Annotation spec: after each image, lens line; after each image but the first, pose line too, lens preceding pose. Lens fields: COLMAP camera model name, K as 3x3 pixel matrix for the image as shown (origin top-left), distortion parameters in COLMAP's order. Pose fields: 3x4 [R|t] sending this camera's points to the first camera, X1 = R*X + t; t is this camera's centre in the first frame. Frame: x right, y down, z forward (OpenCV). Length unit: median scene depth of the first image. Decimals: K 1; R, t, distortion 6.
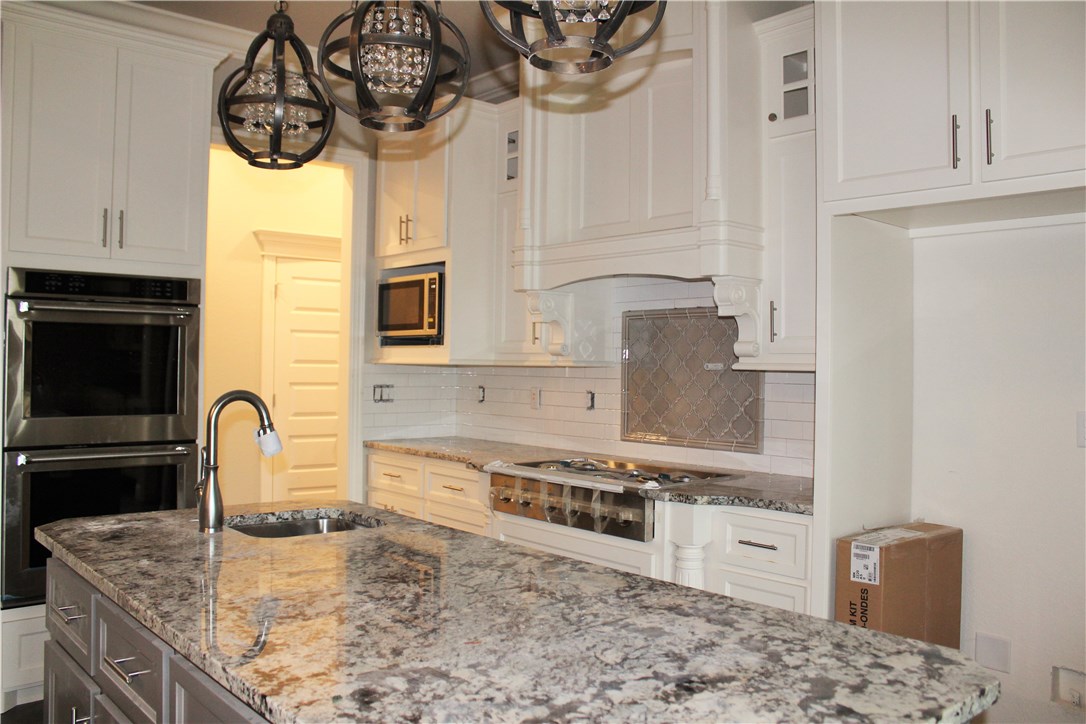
lens RADIAL K [[889.7, 0, 543.0], [0, 889.7, 362.0], [0, 0, 1]] dist [-0.140343, 0.101364]
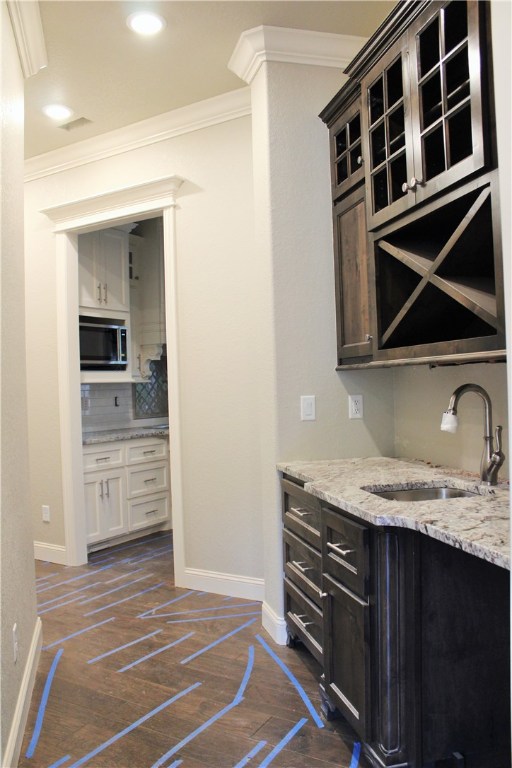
lens RADIAL K [[629.2, 0, 256.0], [0, 629.2, 384.0], [0, 0, 1]] dist [-0.140343, 0.101364]
pose [[-0.296734, -0.002180, 0.954958, -1.473459], [0.022201, 0.999711, 0.009180, -0.000002], [-0.954702, 0.023925, -0.296600, 1.265643]]
